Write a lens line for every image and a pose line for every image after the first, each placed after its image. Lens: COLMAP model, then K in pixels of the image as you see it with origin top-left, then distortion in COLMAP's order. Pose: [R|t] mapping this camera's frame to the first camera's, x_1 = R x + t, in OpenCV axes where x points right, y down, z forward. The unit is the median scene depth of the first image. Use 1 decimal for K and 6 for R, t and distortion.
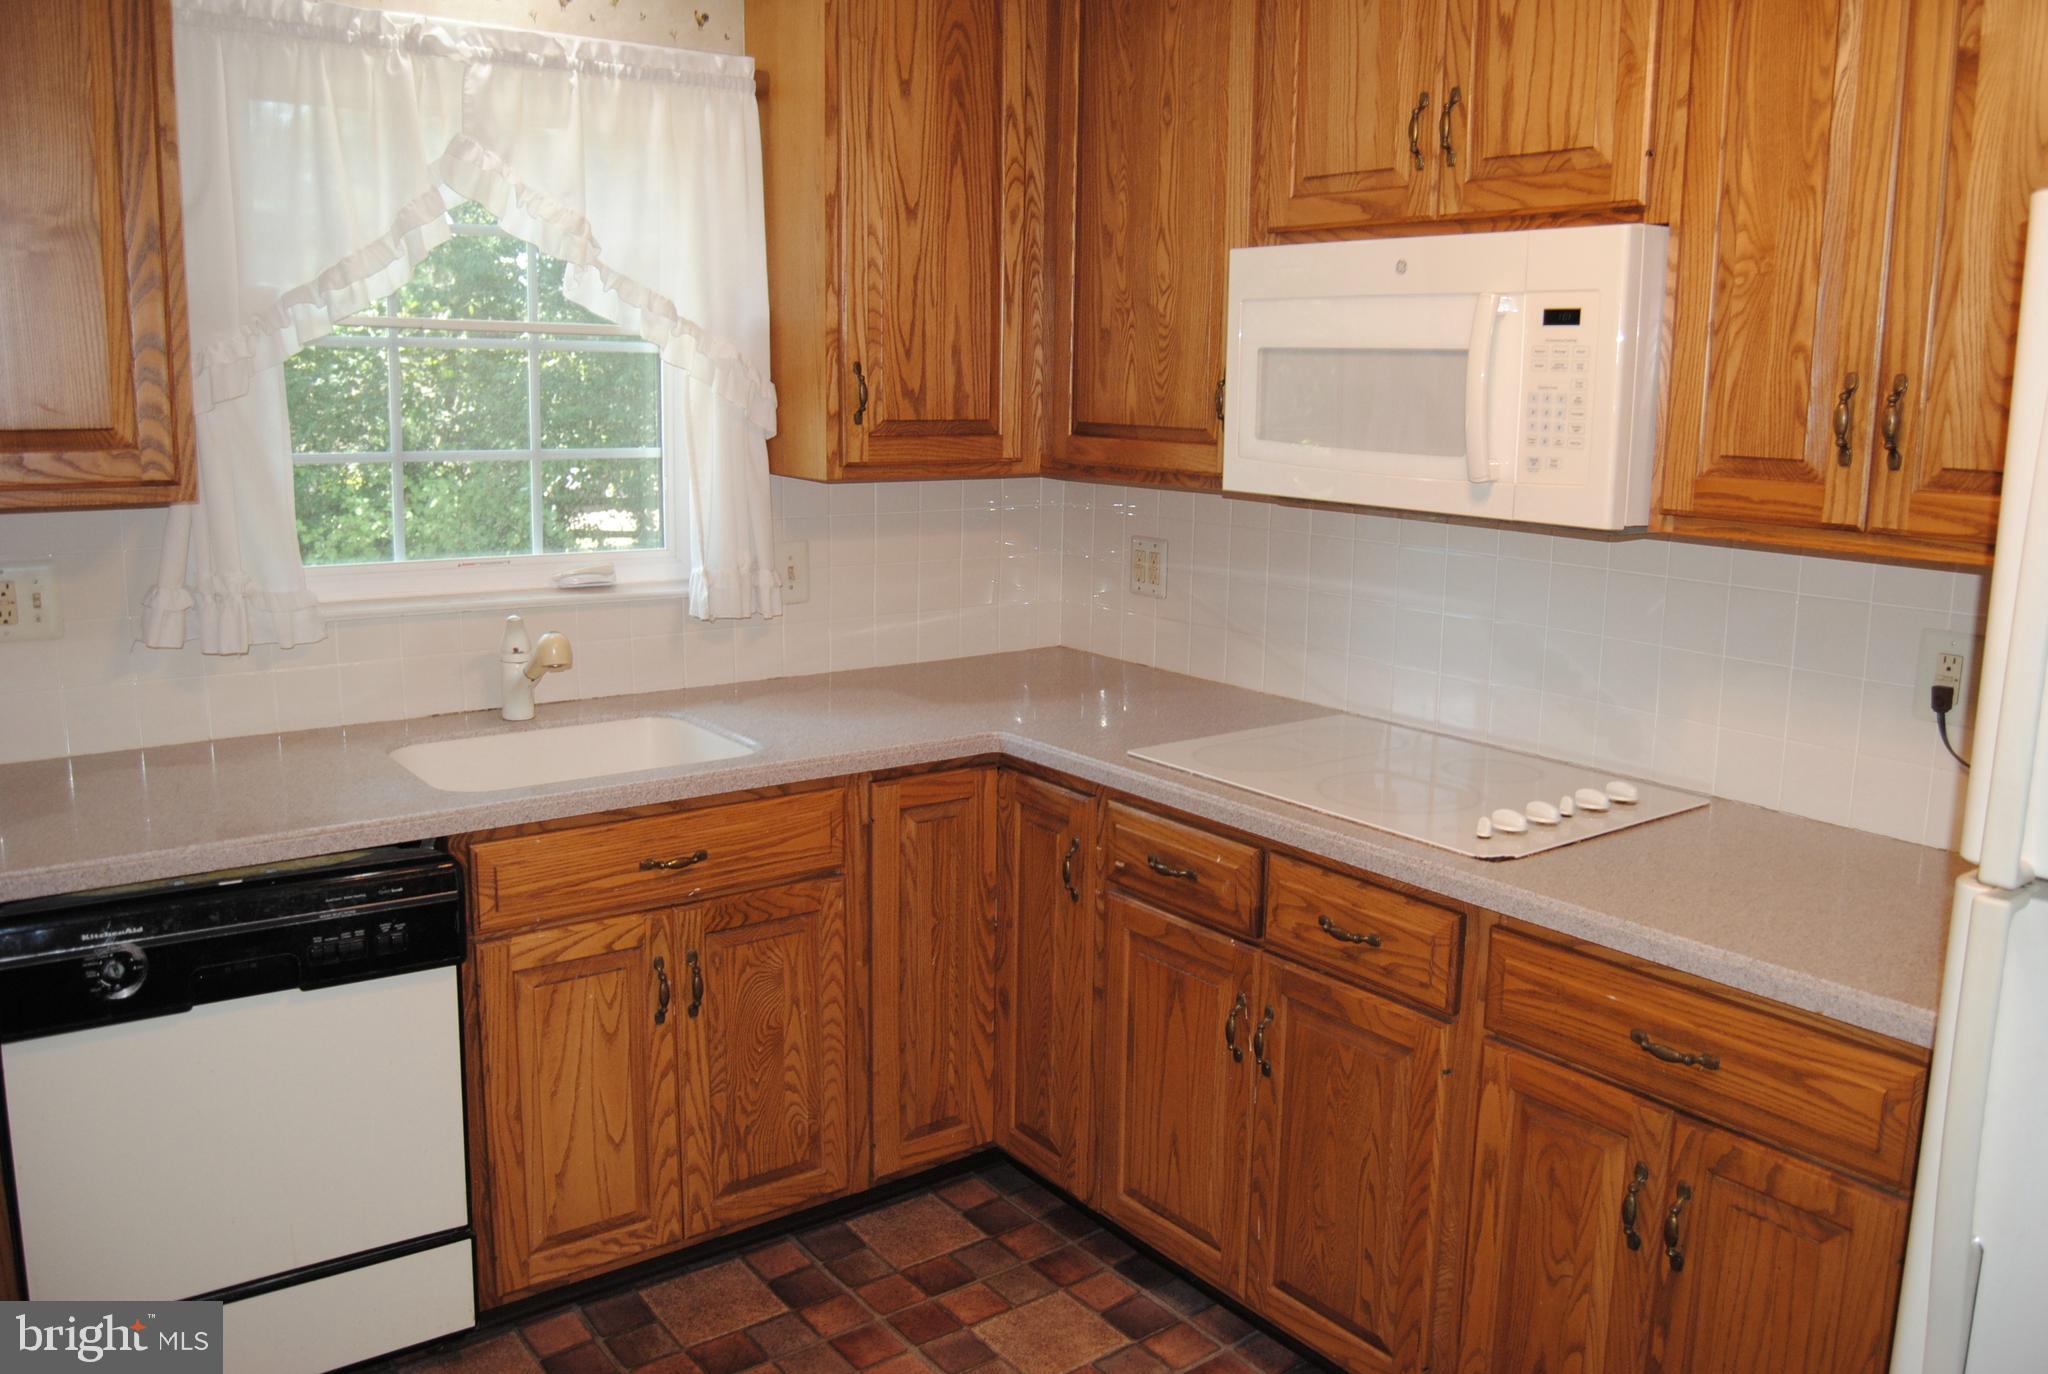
lens RADIAL K [[1632.3, 0, 1020.7], [0, 1632.3, 668.2], [0, 0, 1]] dist [-0.090107, 0.031451]
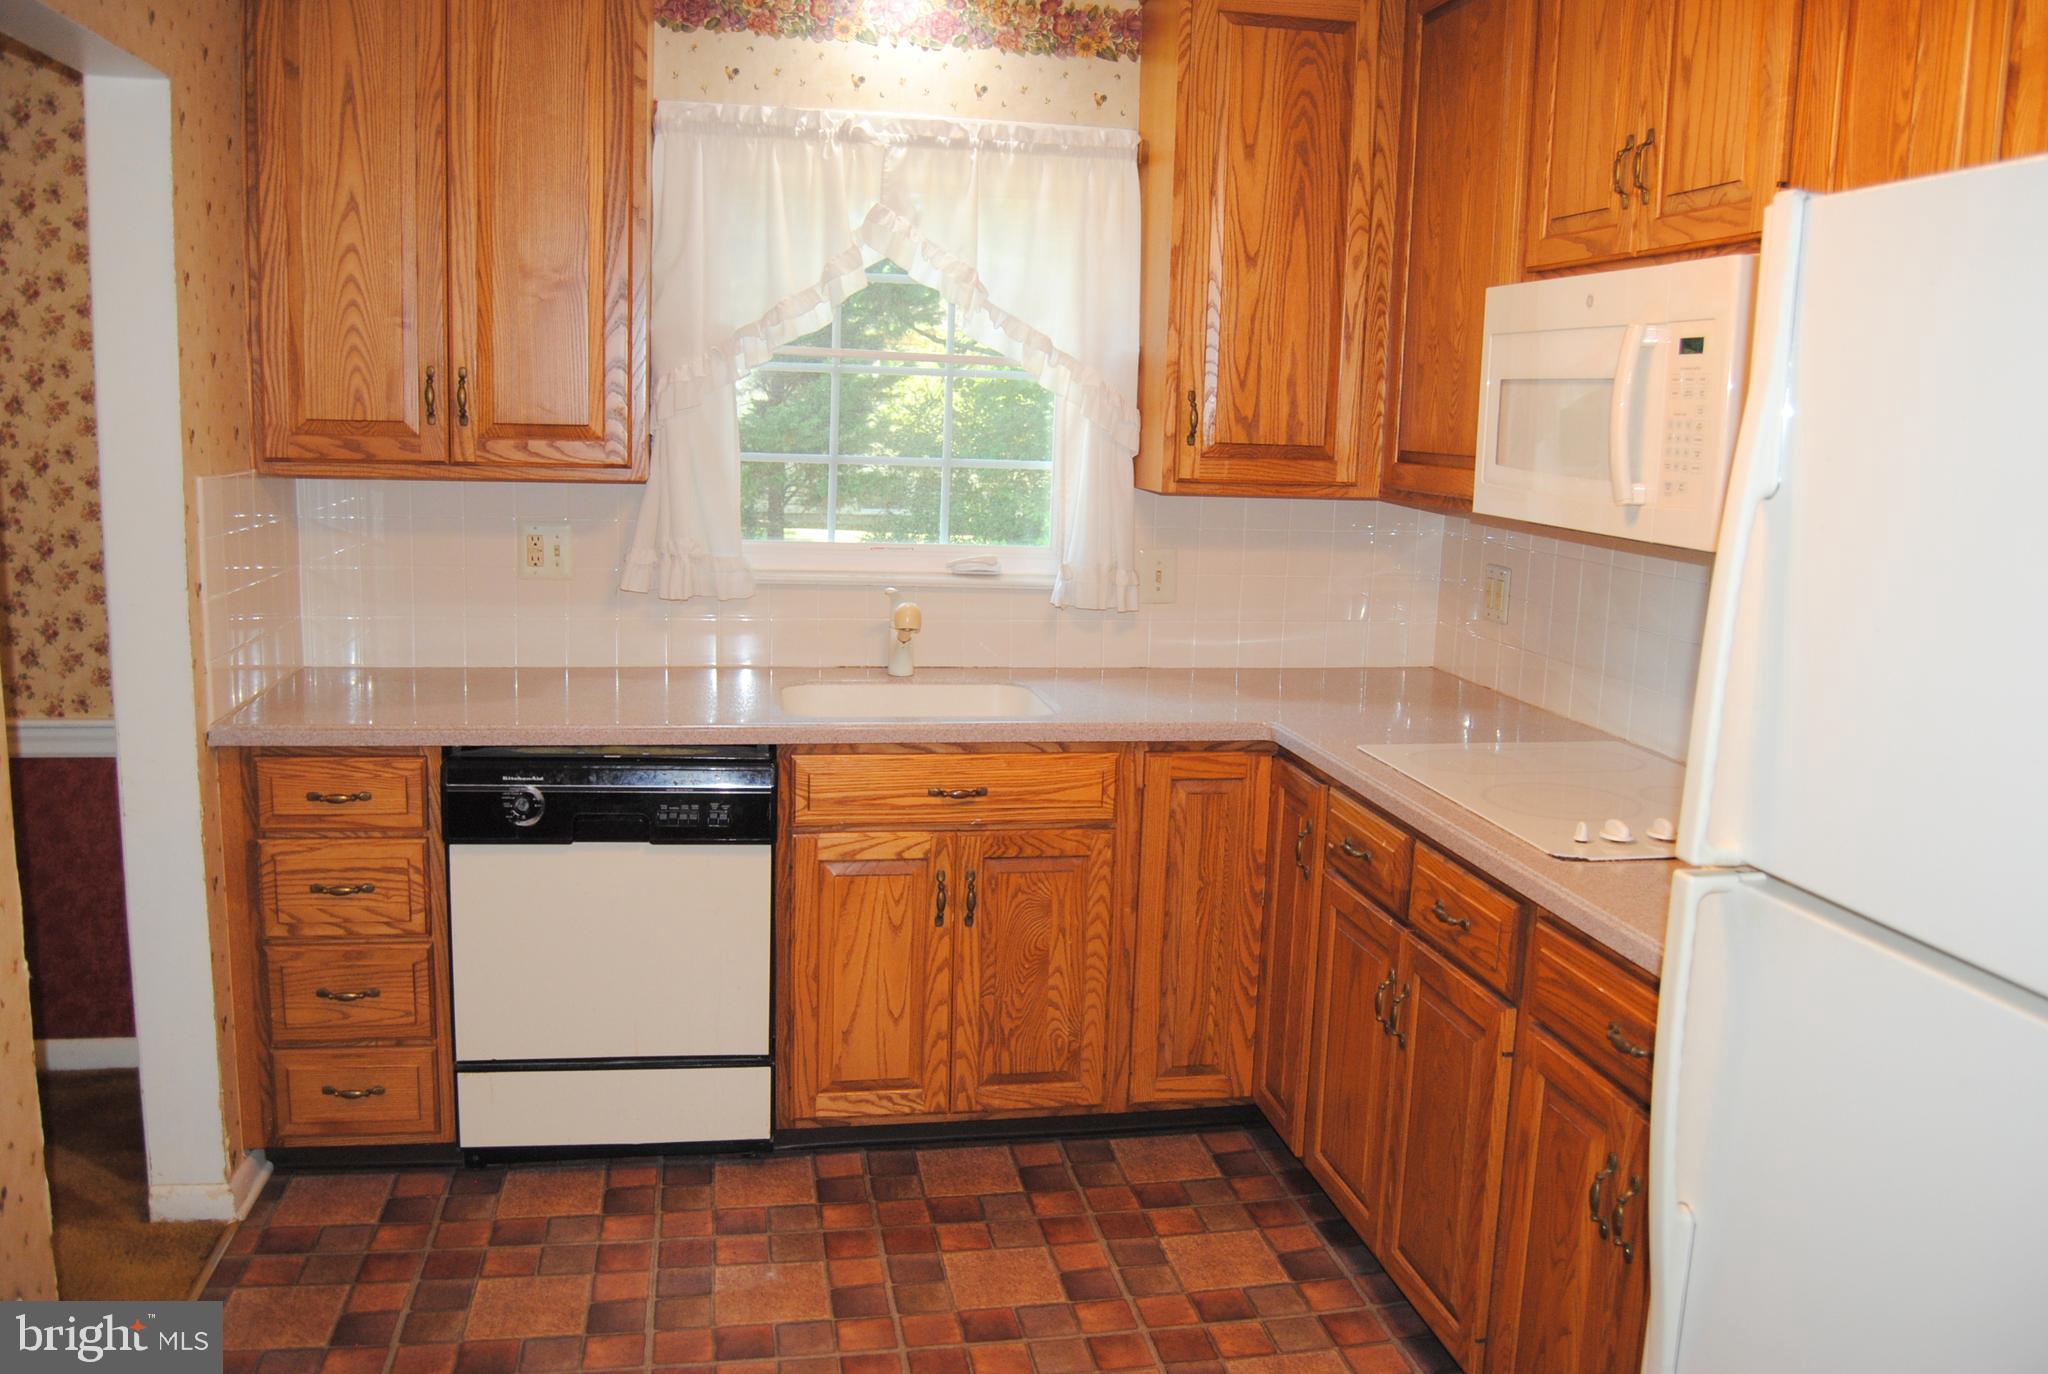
lens RADIAL K [[1632.3, 0, 1020.7], [0, 1632.3, 668.2], [0, 0, 1]] dist [-0.090107, 0.031451]
pose [[0.896689, 0.082650, -0.434878, 0.337981], [-0.096092, 0.995332, -0.008970, 0.031125], [0.432106, 0.049832, 0.900445, -0.081851]]
